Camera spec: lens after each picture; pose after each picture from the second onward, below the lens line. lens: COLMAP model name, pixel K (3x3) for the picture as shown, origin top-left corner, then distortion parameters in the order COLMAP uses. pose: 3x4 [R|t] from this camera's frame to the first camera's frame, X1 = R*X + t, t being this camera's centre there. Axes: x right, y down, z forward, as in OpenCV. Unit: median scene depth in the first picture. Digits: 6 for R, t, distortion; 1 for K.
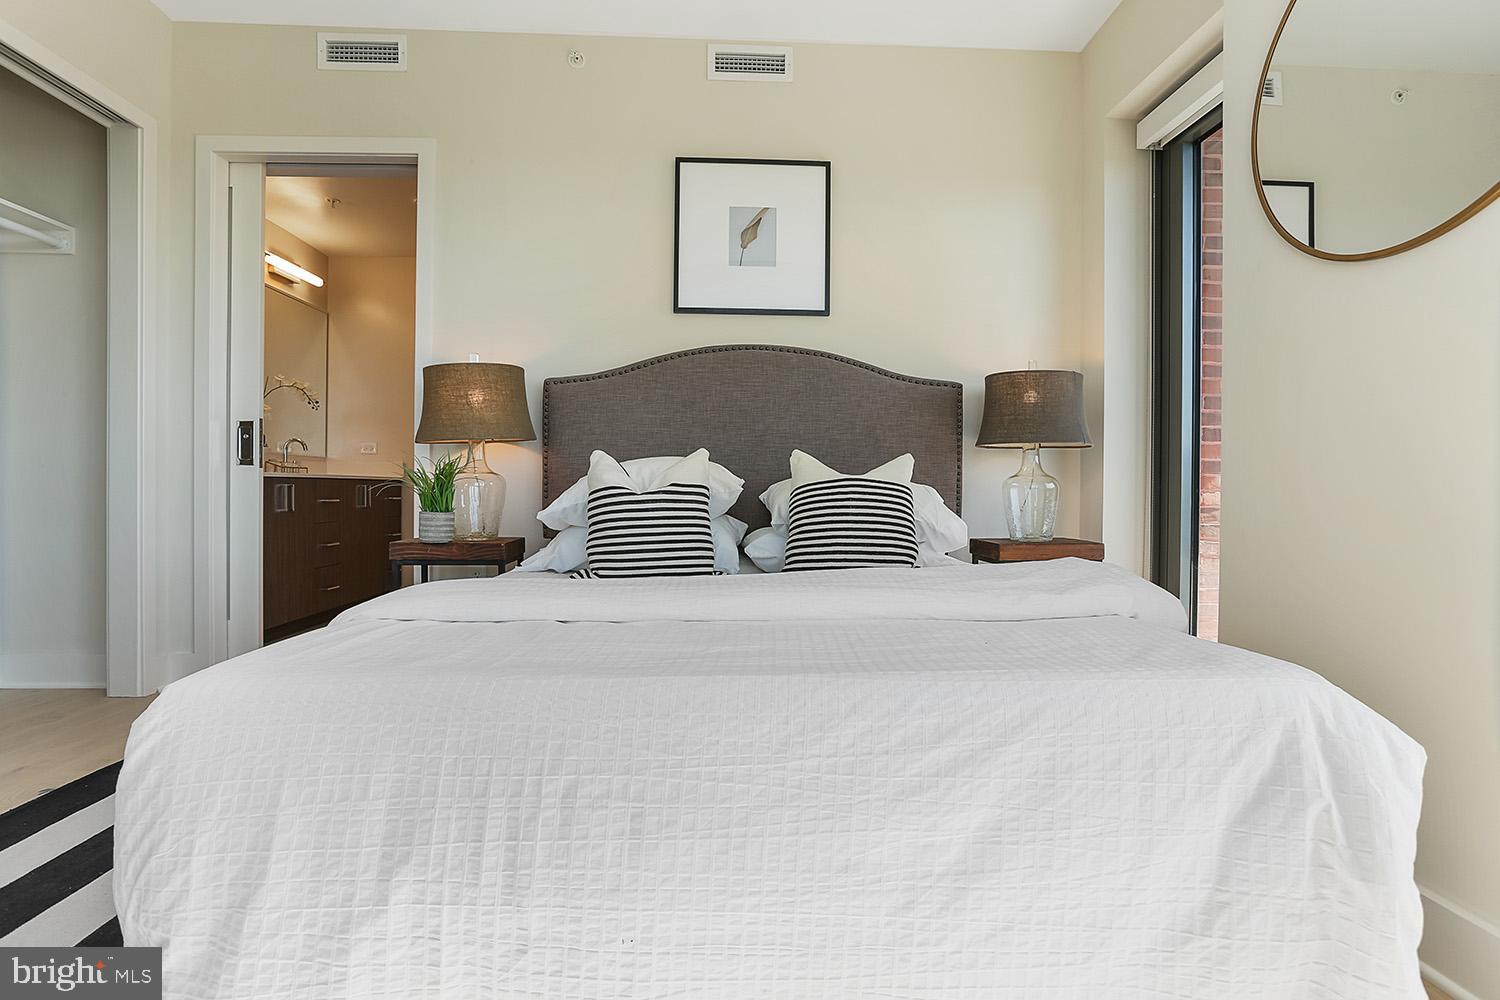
lens RADIAL K [[731.7, 0, 757.0], [0, 731.7, 486.0], [0, 0, 1]] dist [-0.057145, 0.026091]
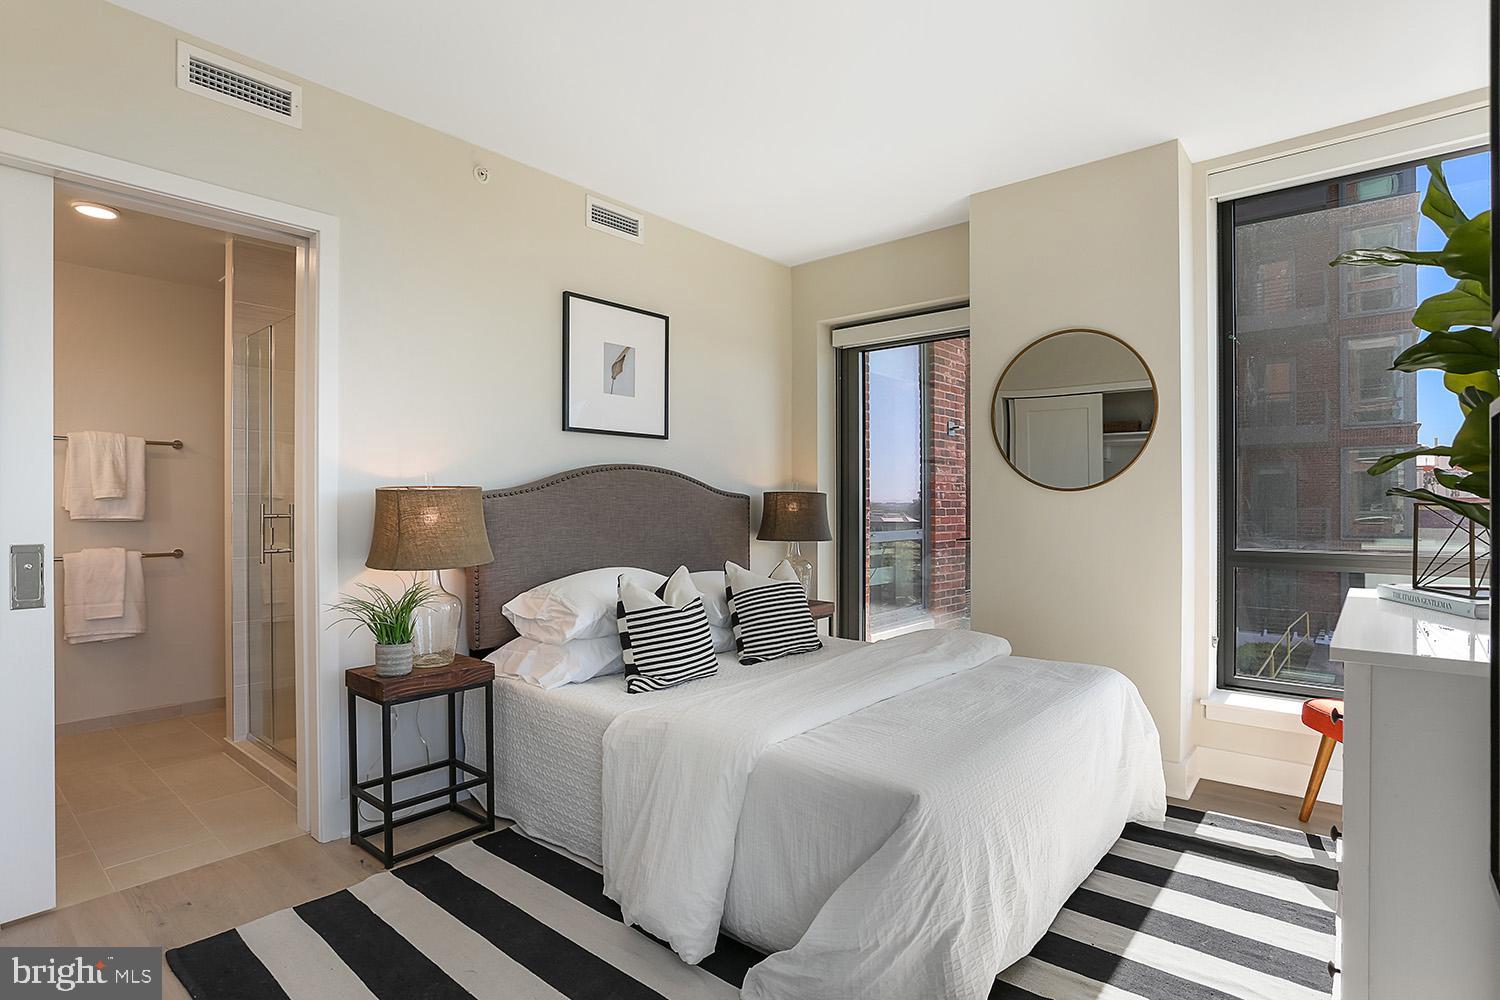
lens RADIAL K [[728.1, 0, 746.9], [0, 728.1, 495.6], [0, 0, 1]] dist [-0.052723, 0.025796]
pose [[0.704354, 0.002376, 0.709845, -0.706756], [0.006474, 0.999931, -0.009772, -0.126530], [-0.709820, 0.011479, 0.704290, 0.020978]]
